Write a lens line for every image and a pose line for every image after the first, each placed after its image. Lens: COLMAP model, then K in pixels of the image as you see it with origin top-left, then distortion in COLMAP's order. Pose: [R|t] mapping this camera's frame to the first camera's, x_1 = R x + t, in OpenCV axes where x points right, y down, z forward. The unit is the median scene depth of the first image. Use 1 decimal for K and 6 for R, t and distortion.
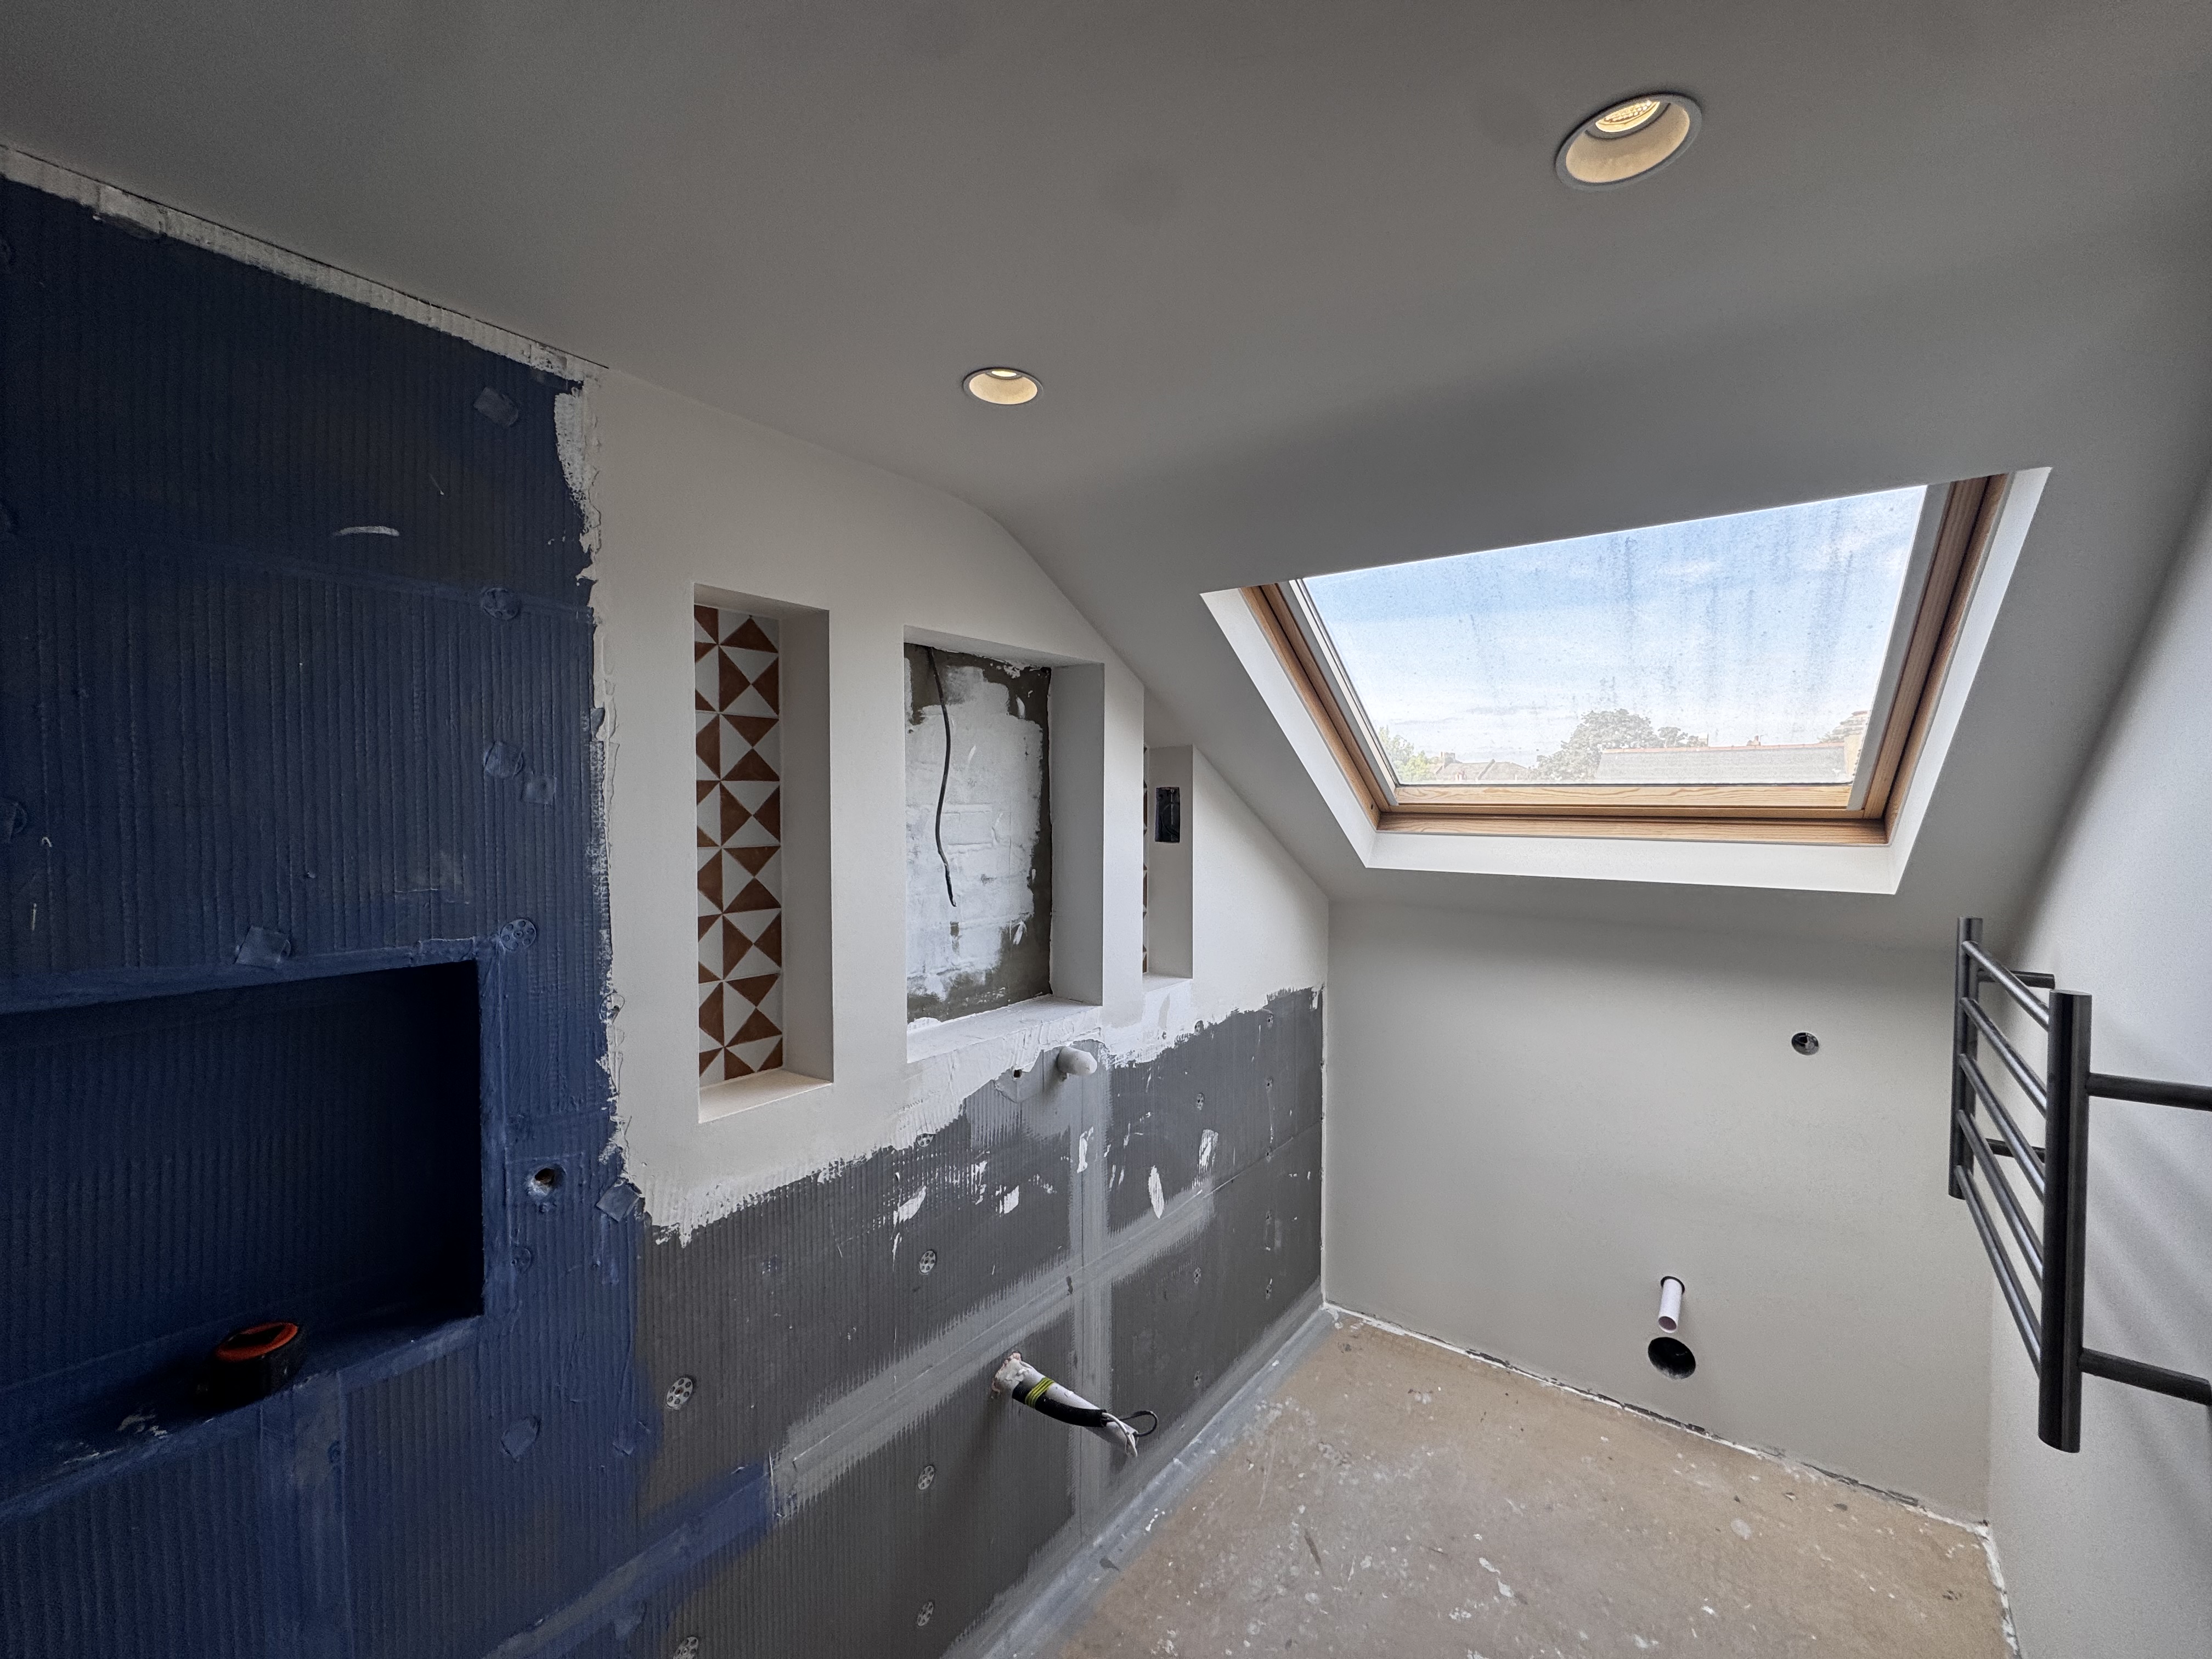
lens RADIAL K [[883.7, 0, 1102.7], [0, 883.7, 826.3], [0, 0, 1]] dist [-0.002798, 0.000192]
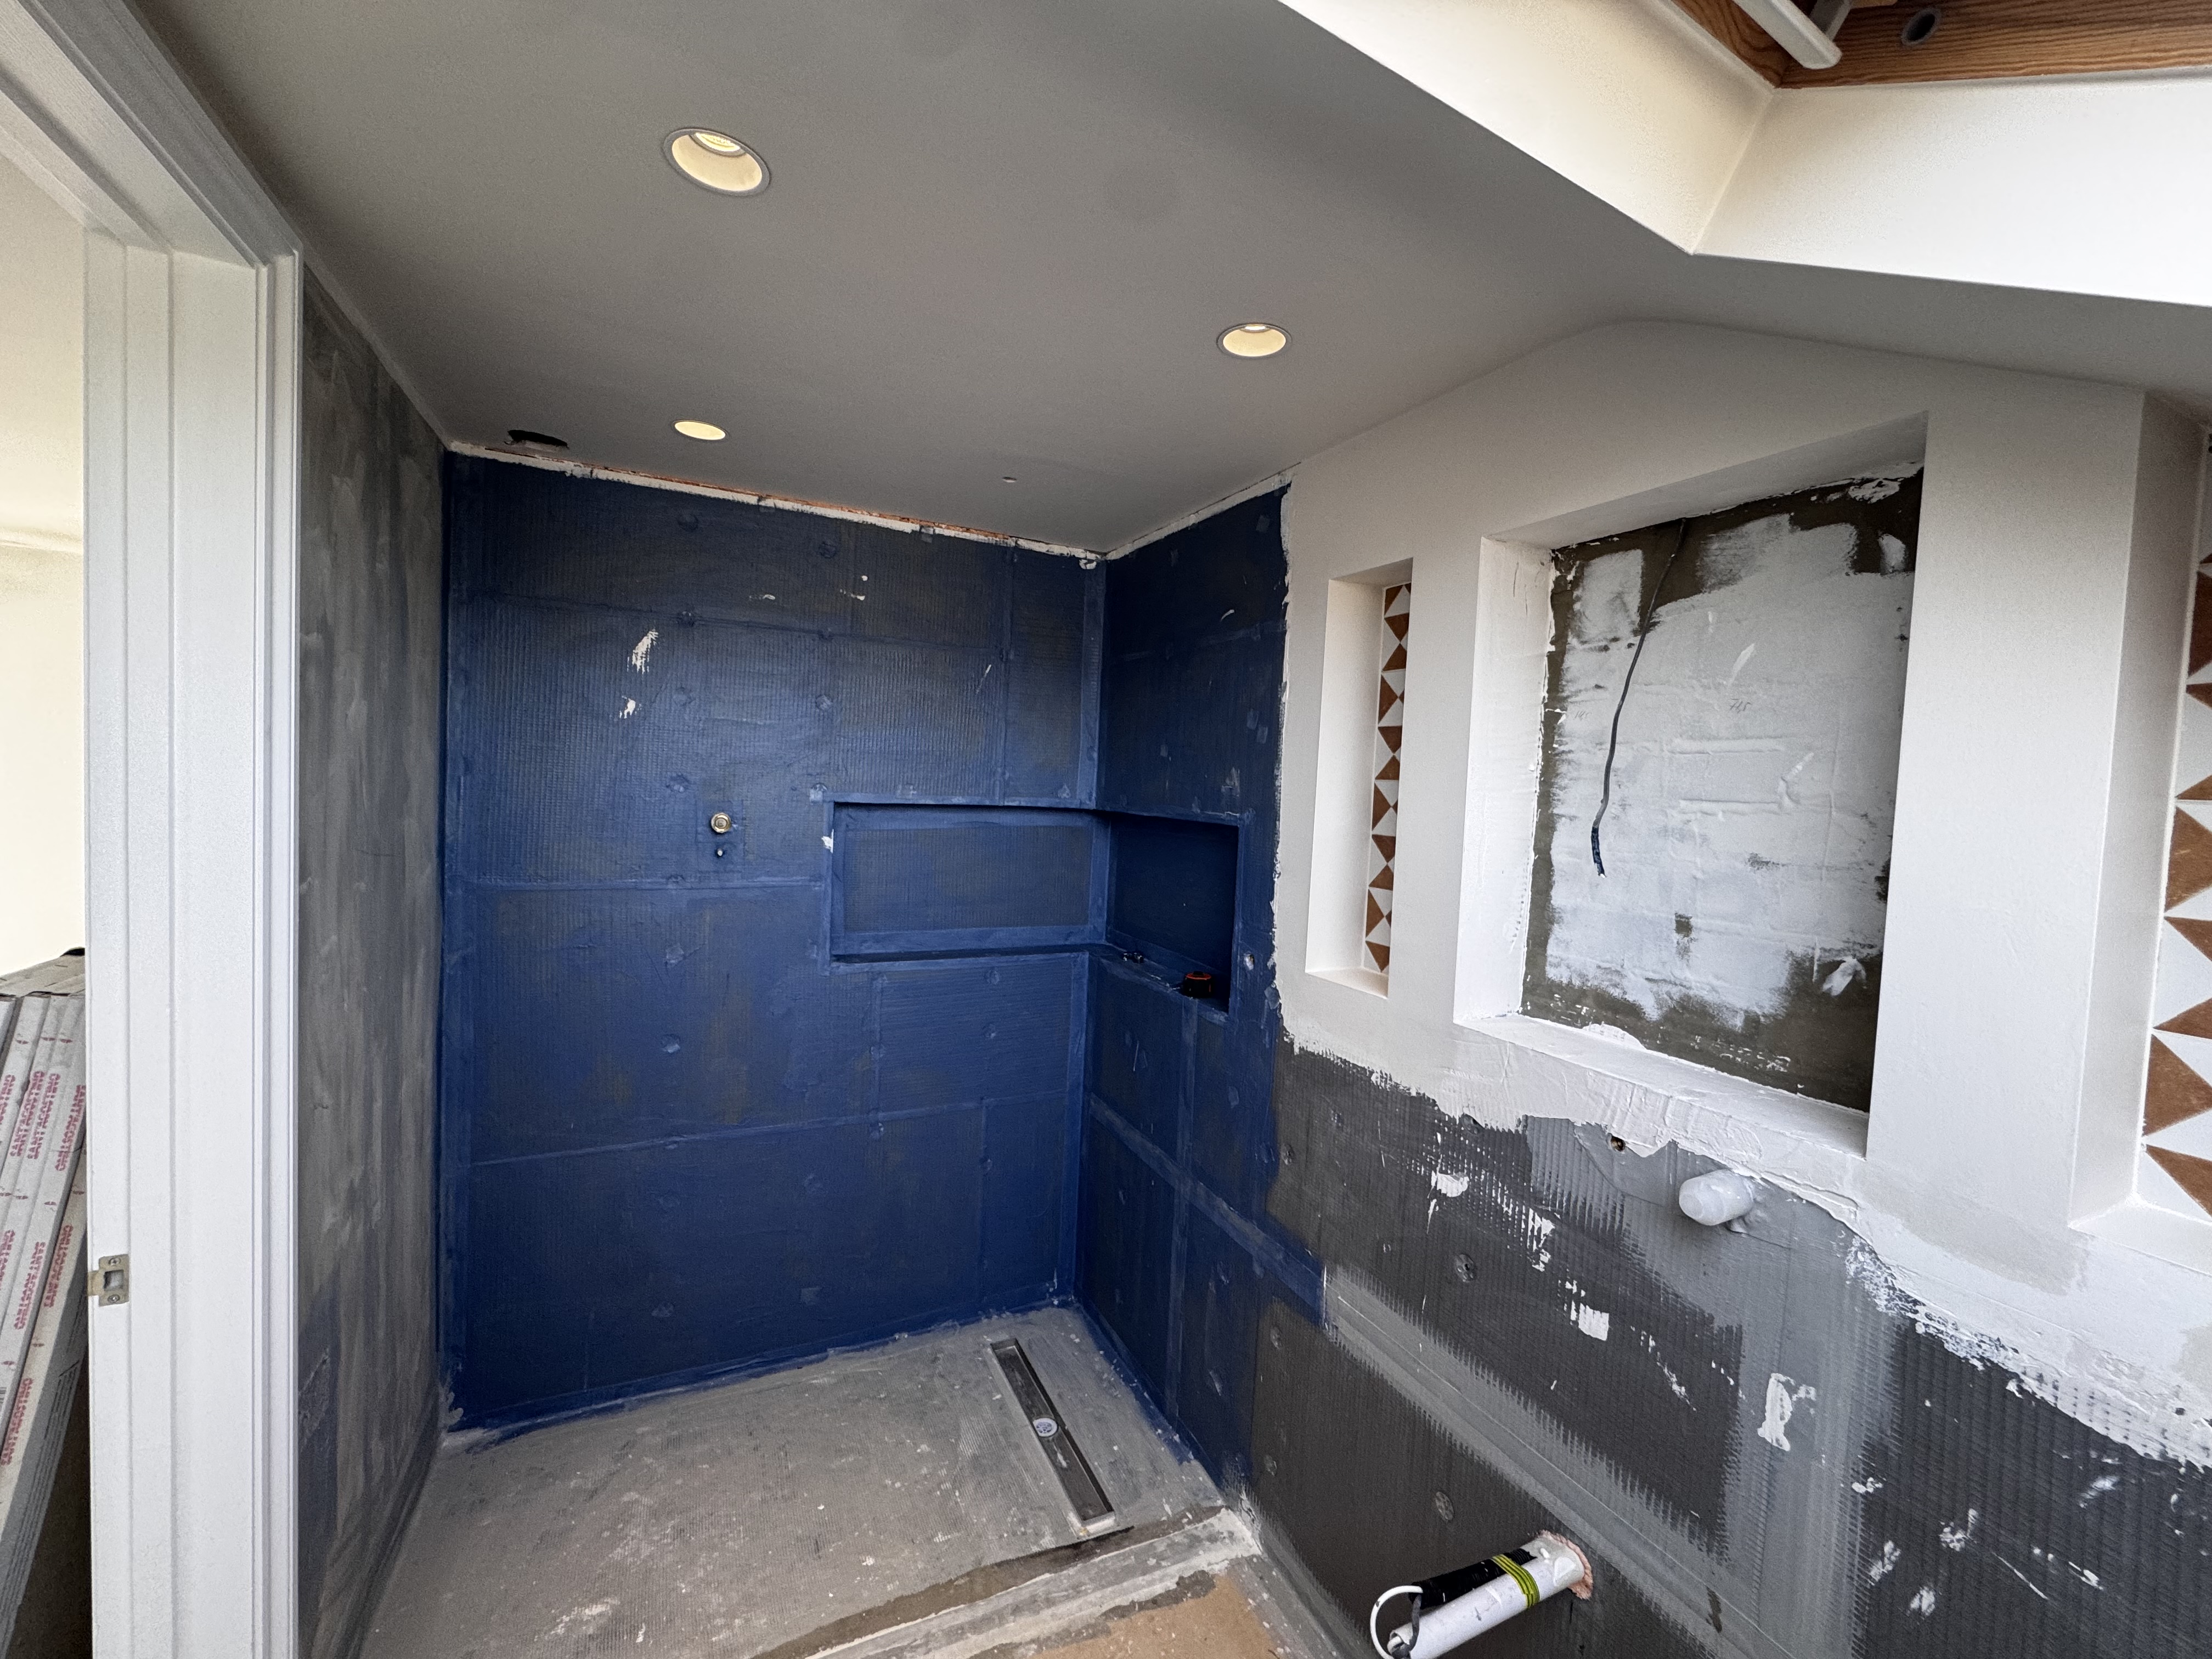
lens RADIAL K [[883.7, 0, 1101.5], [0, 883.7, 825.0], [0, 0, 1]] dist [-0.002798, 0.000192]
pose [[-0.437671, 0.022373, -0.898857, 0.626778], [-0.073741, 0.995430, 0.060683, 0.031516], [0.896106, 0.092841, -0.434020, 0.878021]]
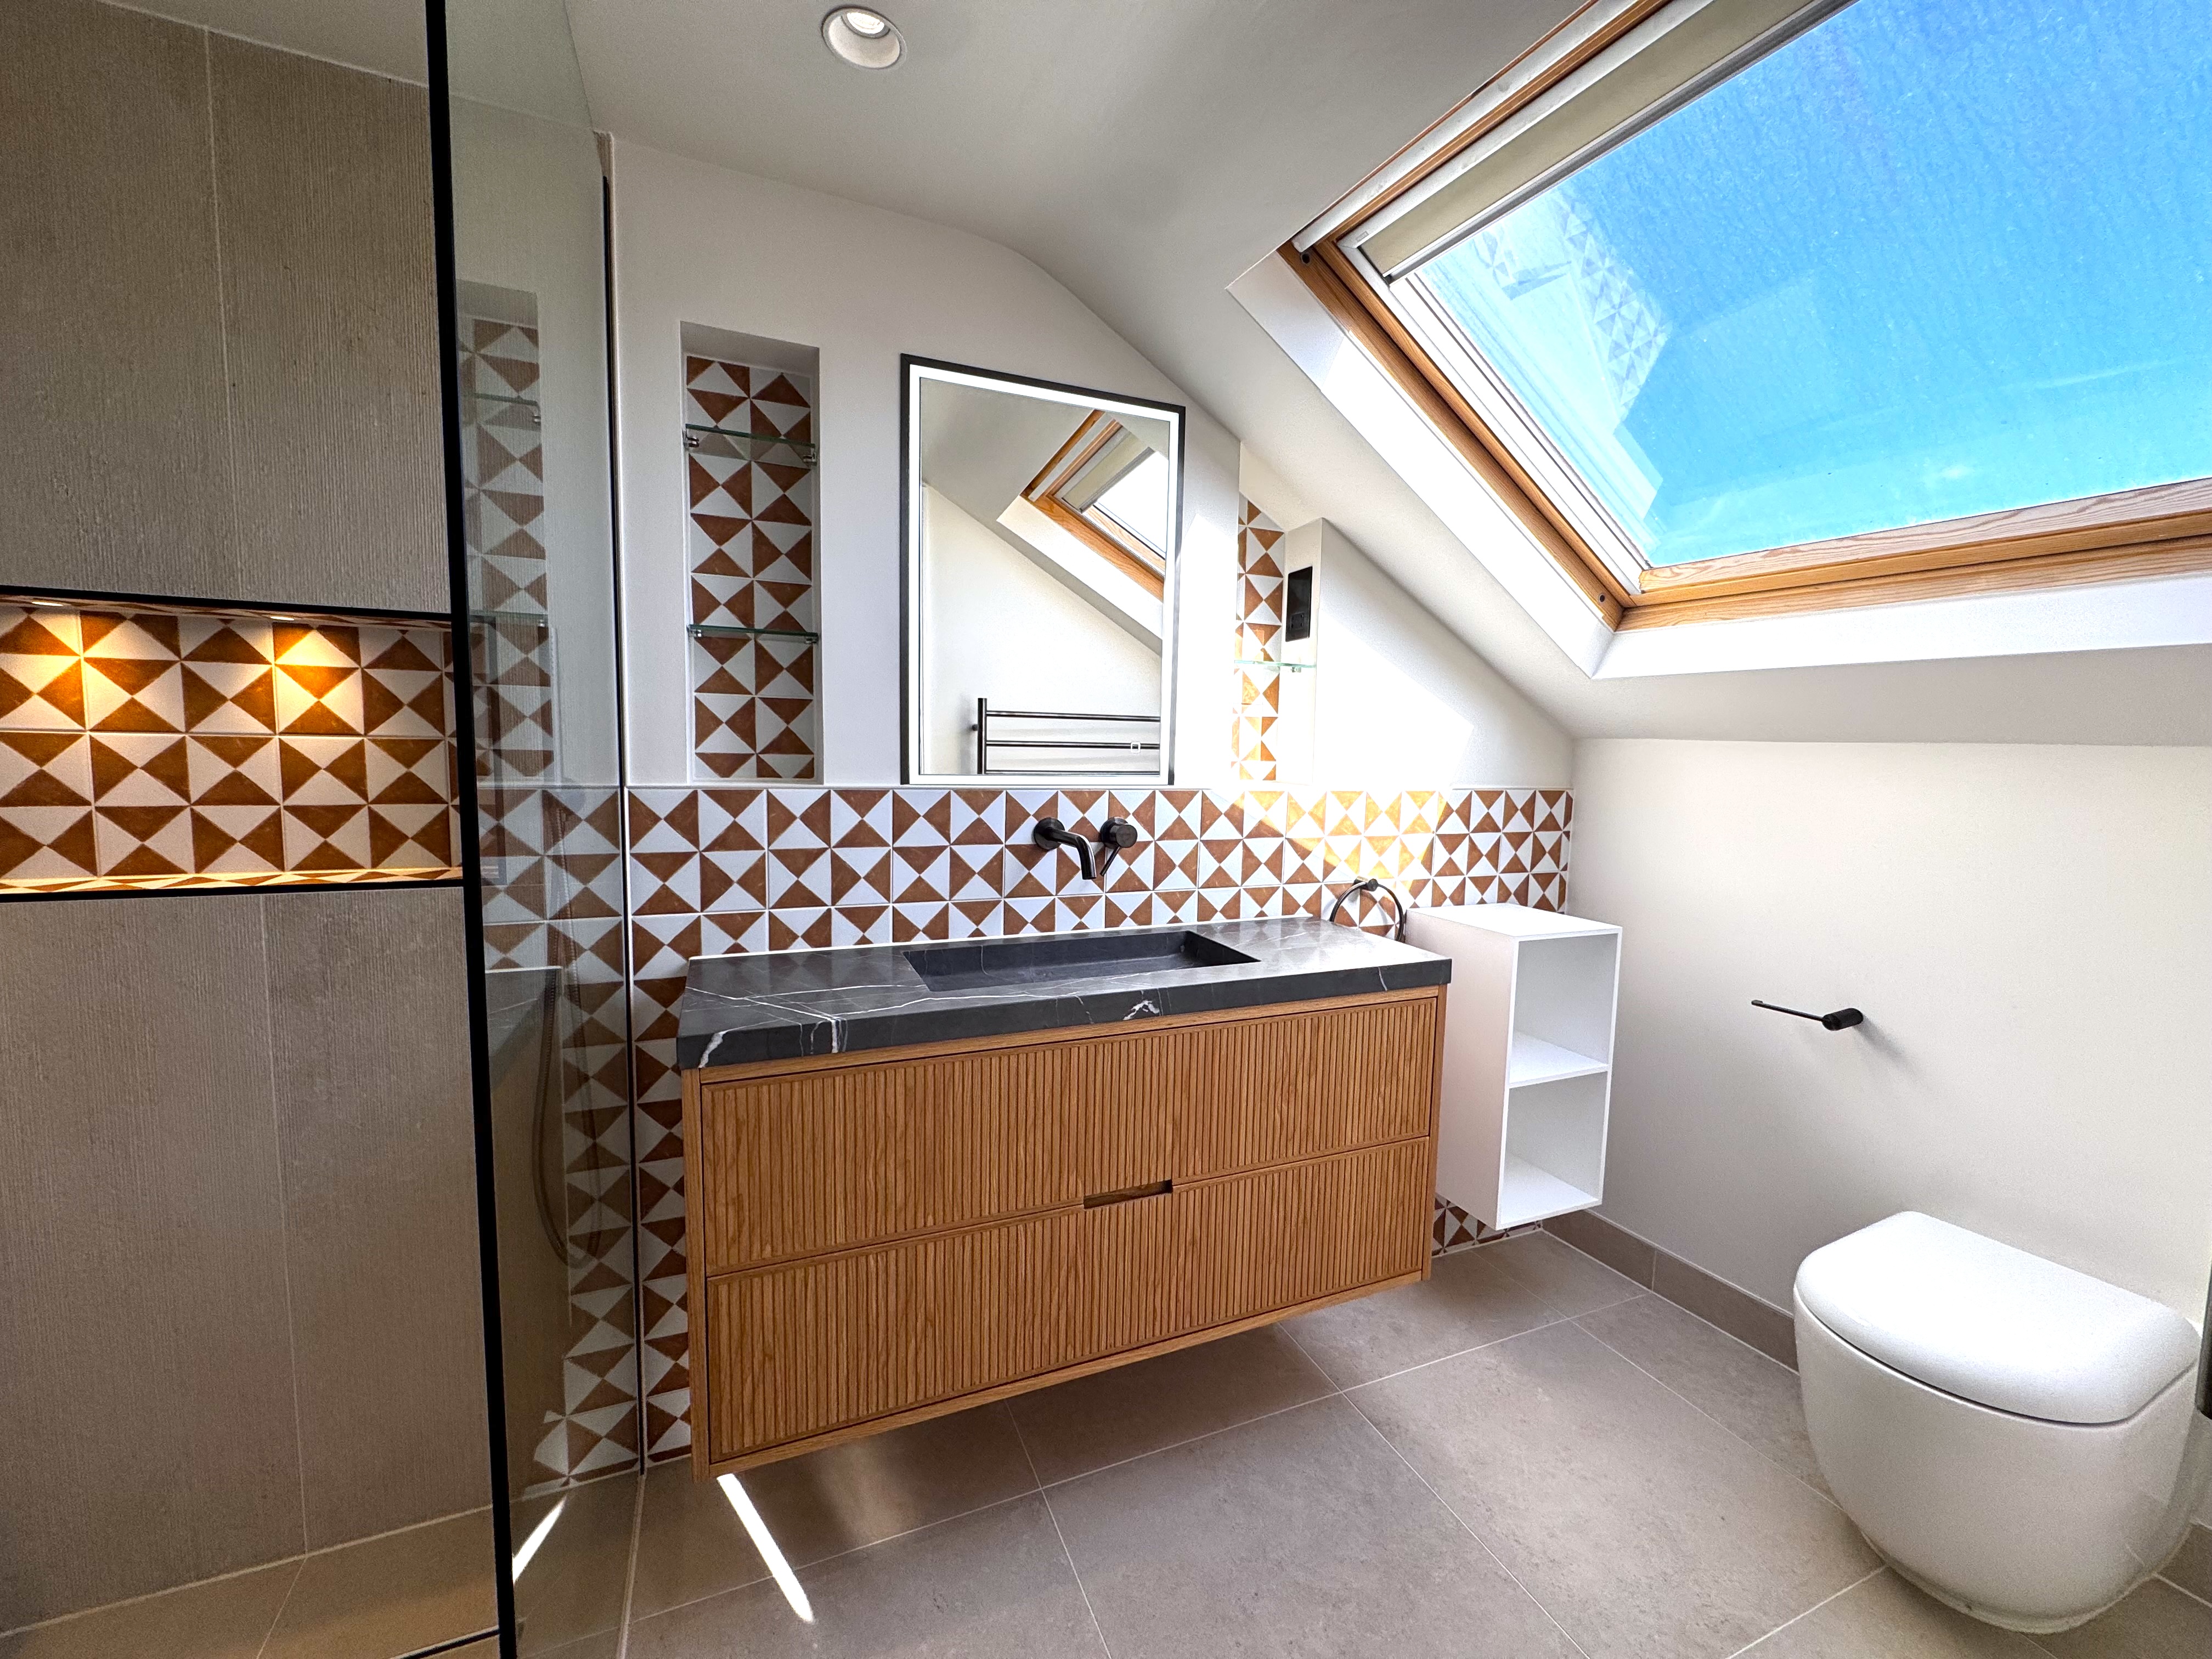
lens RADIAL K [[883.7, 0, 1112.2], [0, 883.7, 827.0], [0, 0, 1]] dist [-0.002798, 0.000192]
pose [[0.880651, 0.058646, -0.470122, 0.420051], [-0.033549, 0.997537, 0.061596, 0.200412], [0.472576, -0.038472, 0.880450, 0.145524]]
